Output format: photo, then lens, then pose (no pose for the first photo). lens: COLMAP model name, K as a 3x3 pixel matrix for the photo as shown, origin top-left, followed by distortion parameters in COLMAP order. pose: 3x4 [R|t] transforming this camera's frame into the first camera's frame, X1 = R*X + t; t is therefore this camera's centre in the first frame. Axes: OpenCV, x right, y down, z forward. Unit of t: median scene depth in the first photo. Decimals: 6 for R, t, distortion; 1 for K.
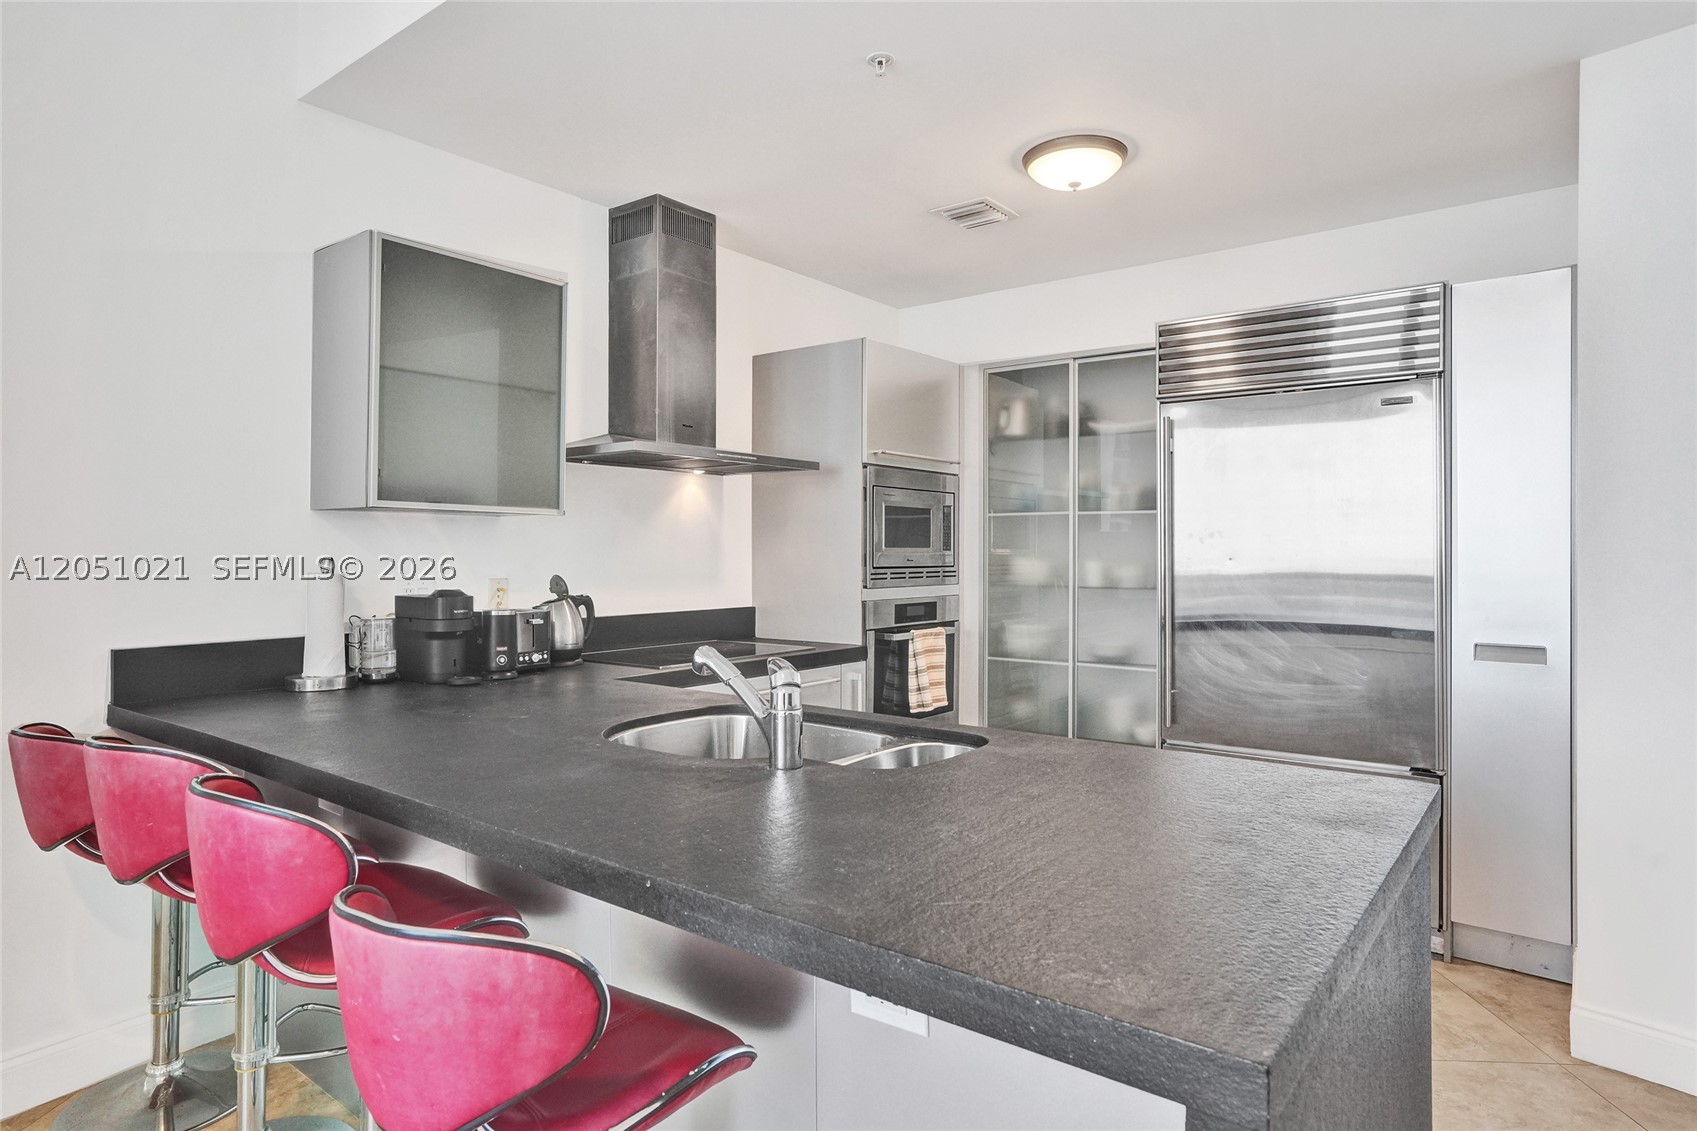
lens RADIAL K [[952.7, 0, 848.8], [0, 952.7, 533.6], [0, 0, 1]] dist [-0.000157, 0.000086]
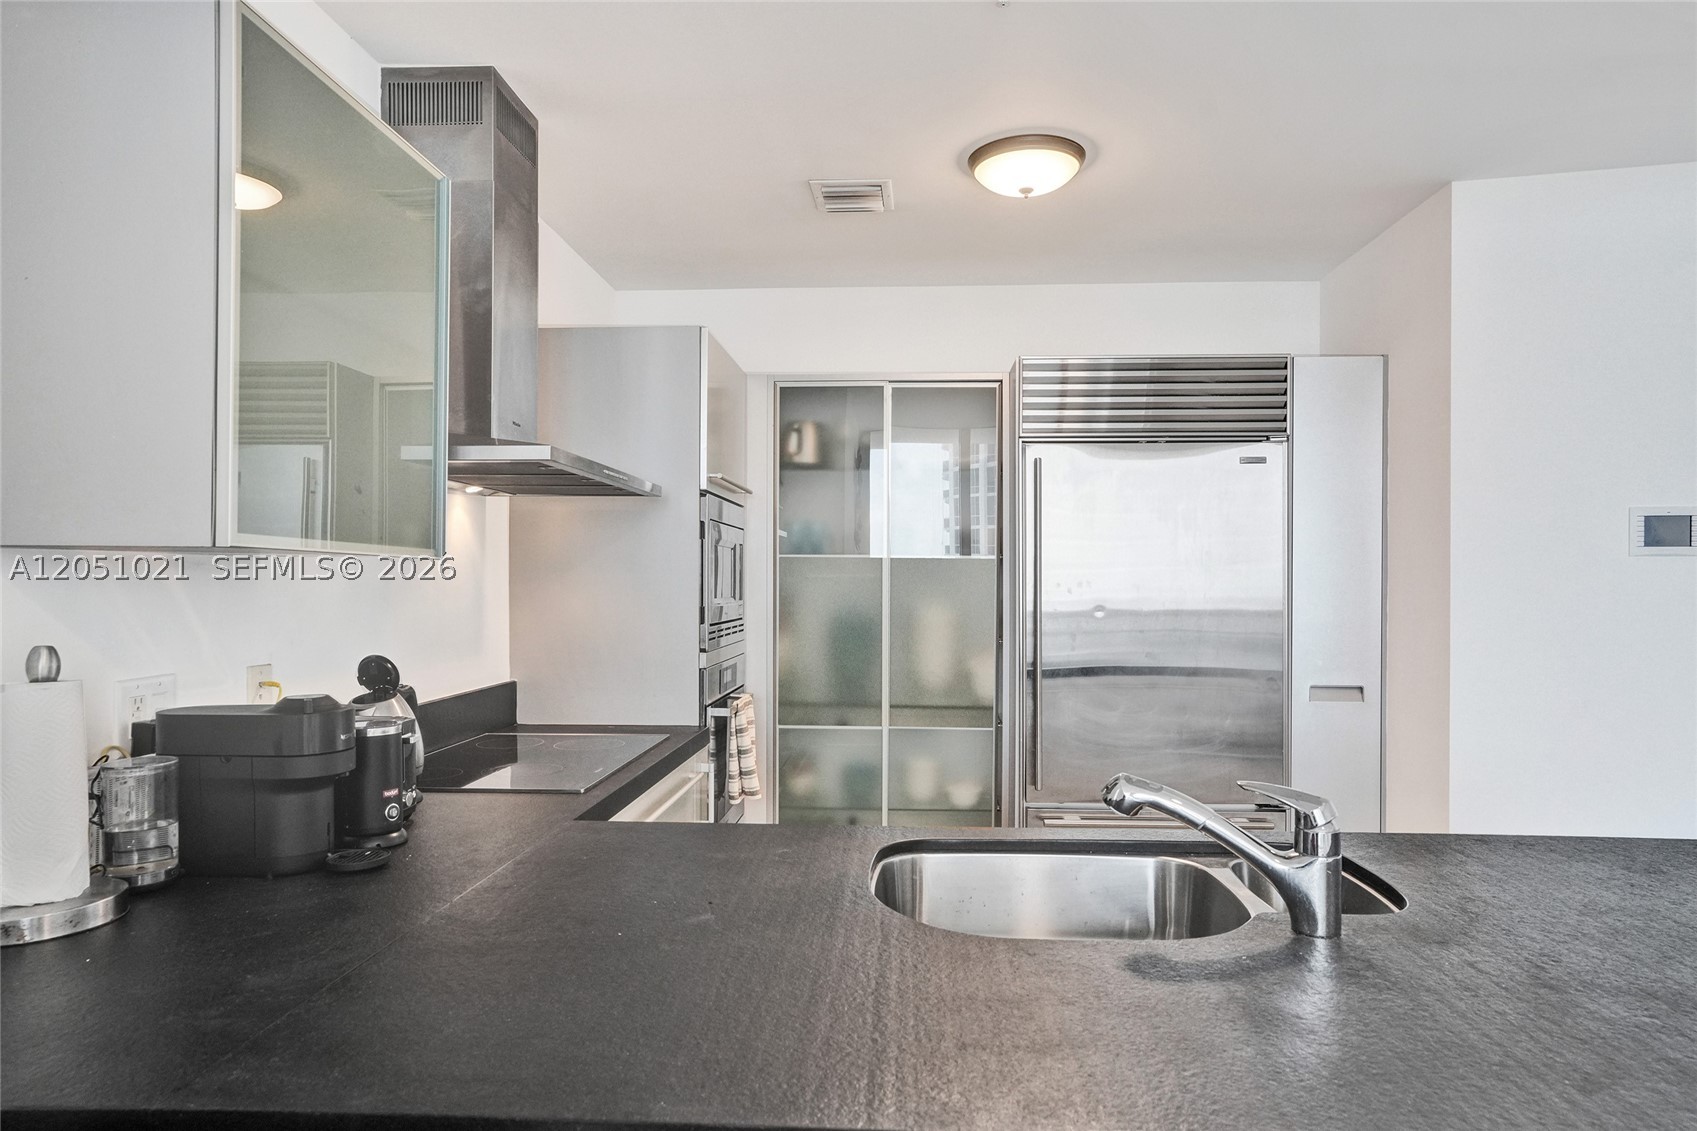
lens RADIAL K [[1029.8, 0, 849.5], [0, 1029.8, 571.3], [0, 0, 1]] dist [-0.001381, 0.001036]
pose [[0.828449, 0.005719, 0.560035, -0.379179], [-0.010382, 0.999933, 0.005146, -0.014578], [-0.559968, -0.010078, 0.828453, 0.261536]]
